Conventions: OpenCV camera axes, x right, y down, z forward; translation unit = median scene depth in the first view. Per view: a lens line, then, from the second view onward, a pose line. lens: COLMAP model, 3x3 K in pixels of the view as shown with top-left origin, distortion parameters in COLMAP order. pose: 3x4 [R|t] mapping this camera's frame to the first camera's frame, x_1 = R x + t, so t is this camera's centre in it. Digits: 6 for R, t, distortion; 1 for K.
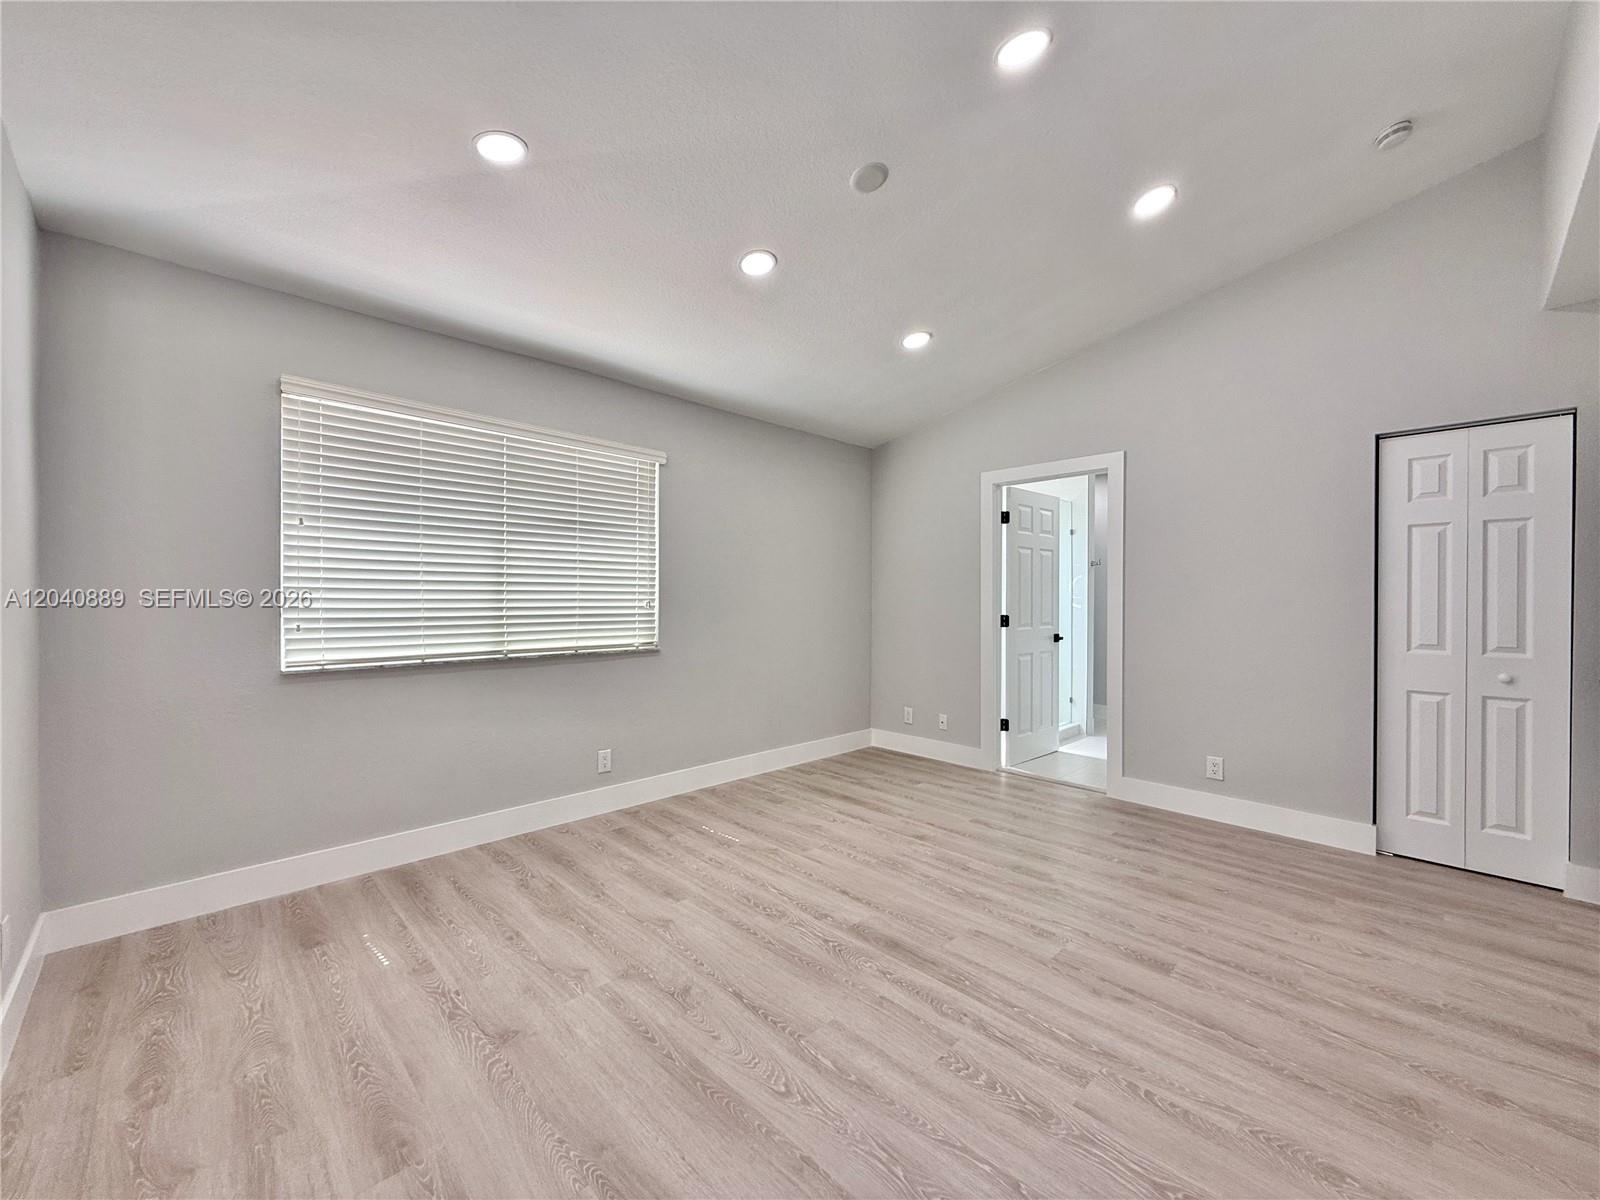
lens RADIAL K [[637.2, 0, 791.2], [0, 637.2, 601.3], [0, 0, 1]] dist [0.002598, -0.000099]
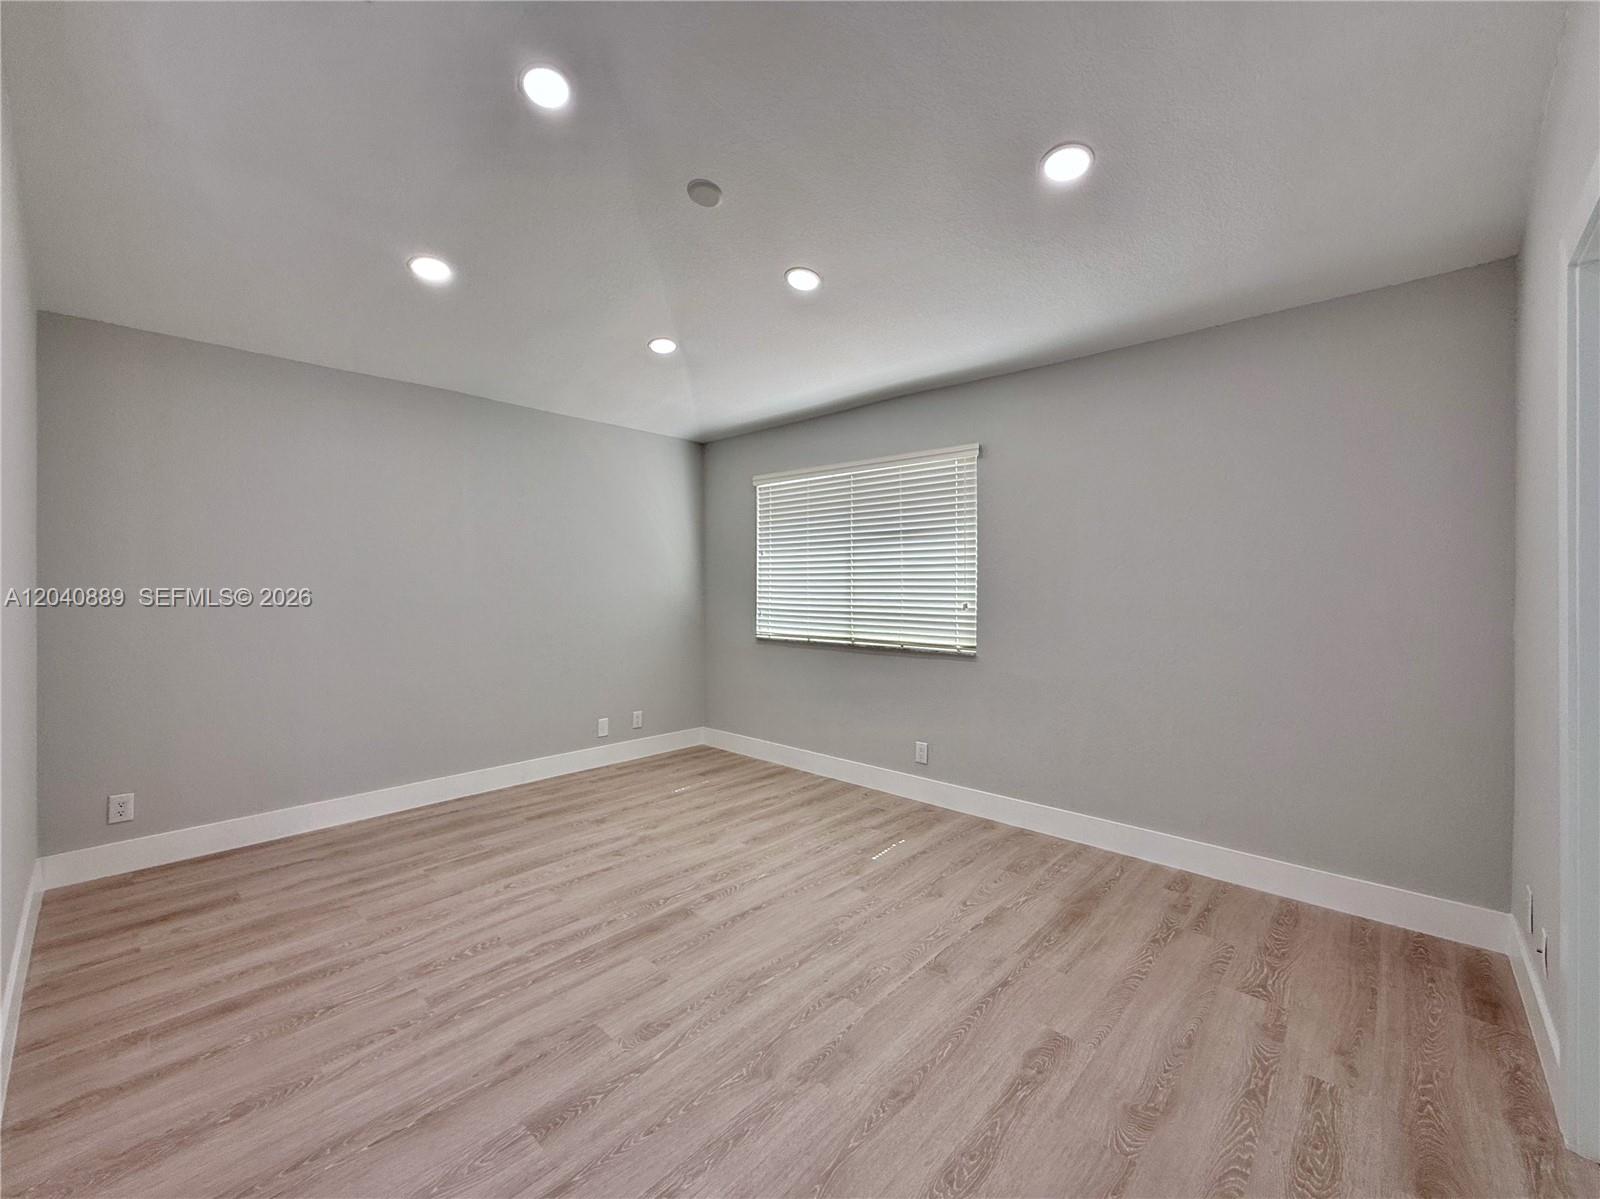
lens RADIAL K [[650.9, 0, 792.6], [0, 650.9, 597.1], [0, 0, 1]] dist [0.001378, 0.000083]
pose [[0.048375, 0.012735, -0.998748, 1.036670], [-0.006116, 0.999904, 0.012453, -0.027937], [0.998811, 0.005506, 0.048449, 0.973136]]
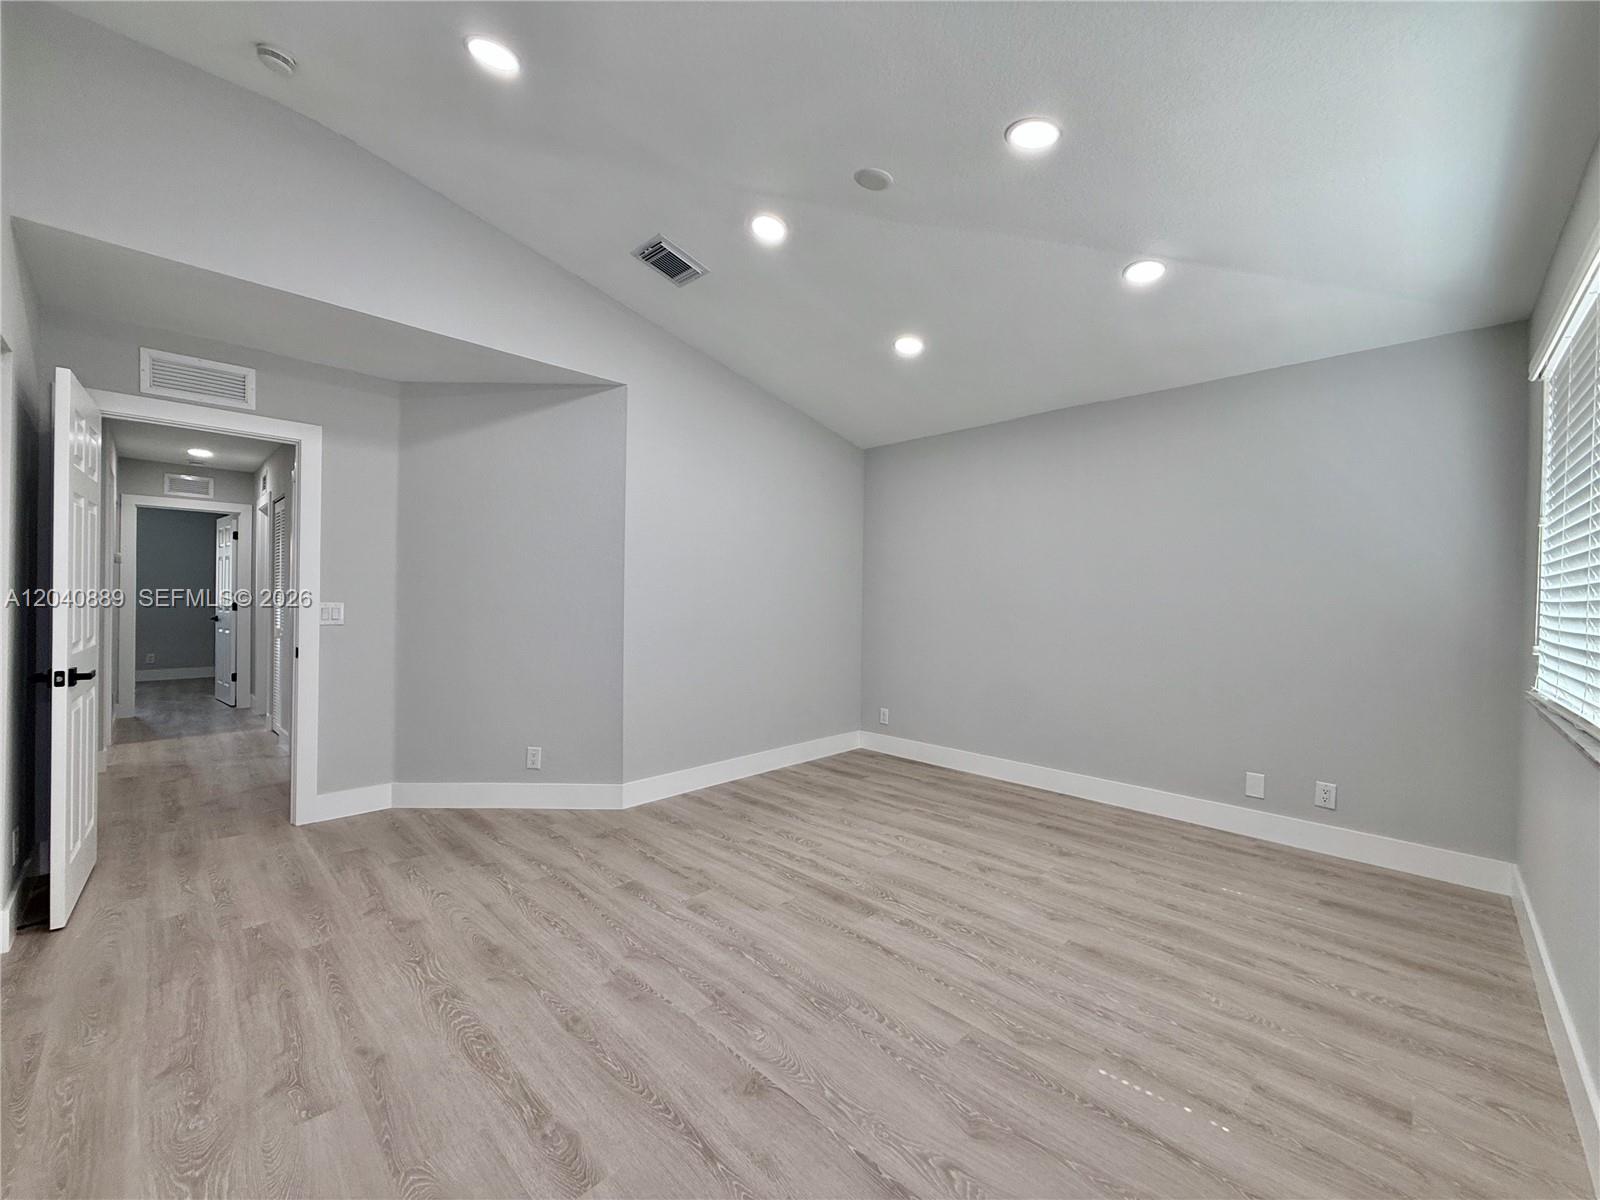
lens RADIAL K [[637.2, 0, 791.2], [0, 637.2, 601.3], [0, 0, 1]] dist [0.002598, -0.000099]
pose [[-0.999631, -0.018828, -0.019570, 0.229108], [-0.019059, 0.999750, 0.011719, -0.013354], [0.019344, 0.012088, -0.999740, 1.780478]]
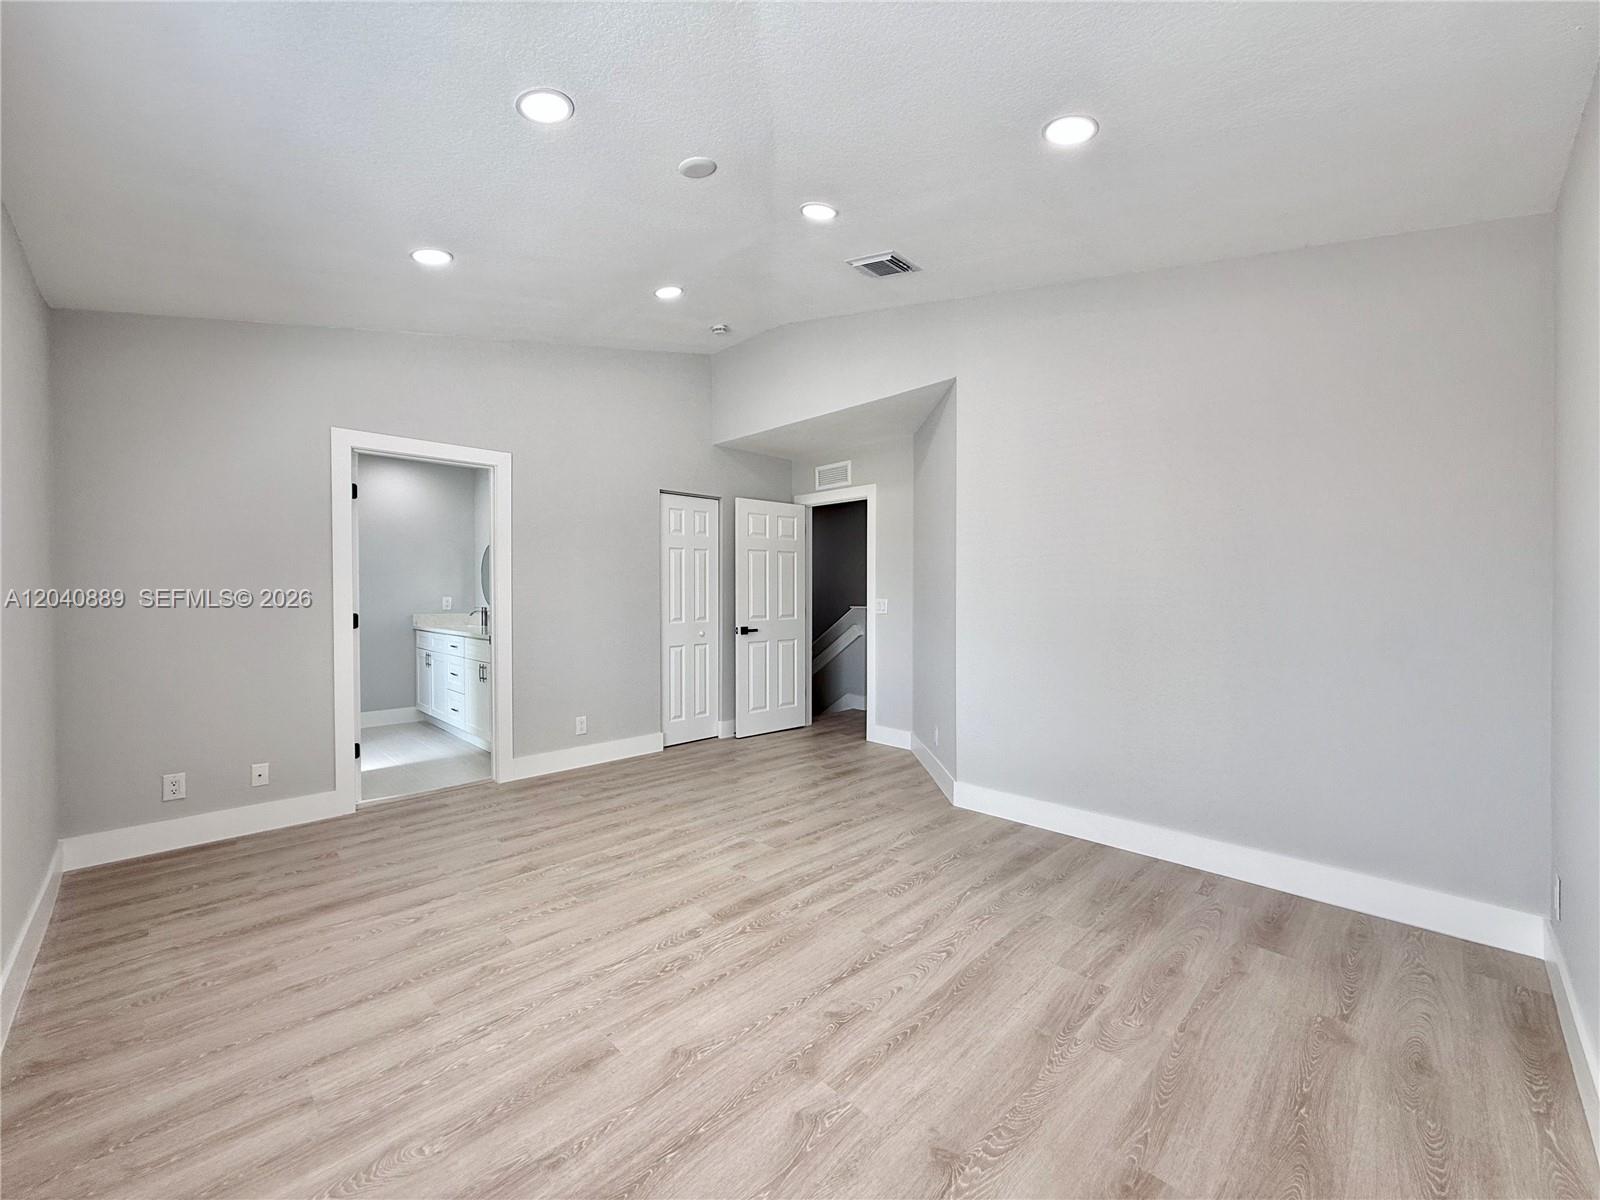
lens RADIAL K [[637.2, 0, 791.2], [0, 637.2, 601.3], [0, 0, 1]] dist [0.002598, -0.000099]
pose [[-0.009254, -0.016225, 0.999826, -0.784850], [0.007615, 0.999838, 0.016296, -0.004171], [-0.999928, 0.007764, -0.009129, 0.773780]]
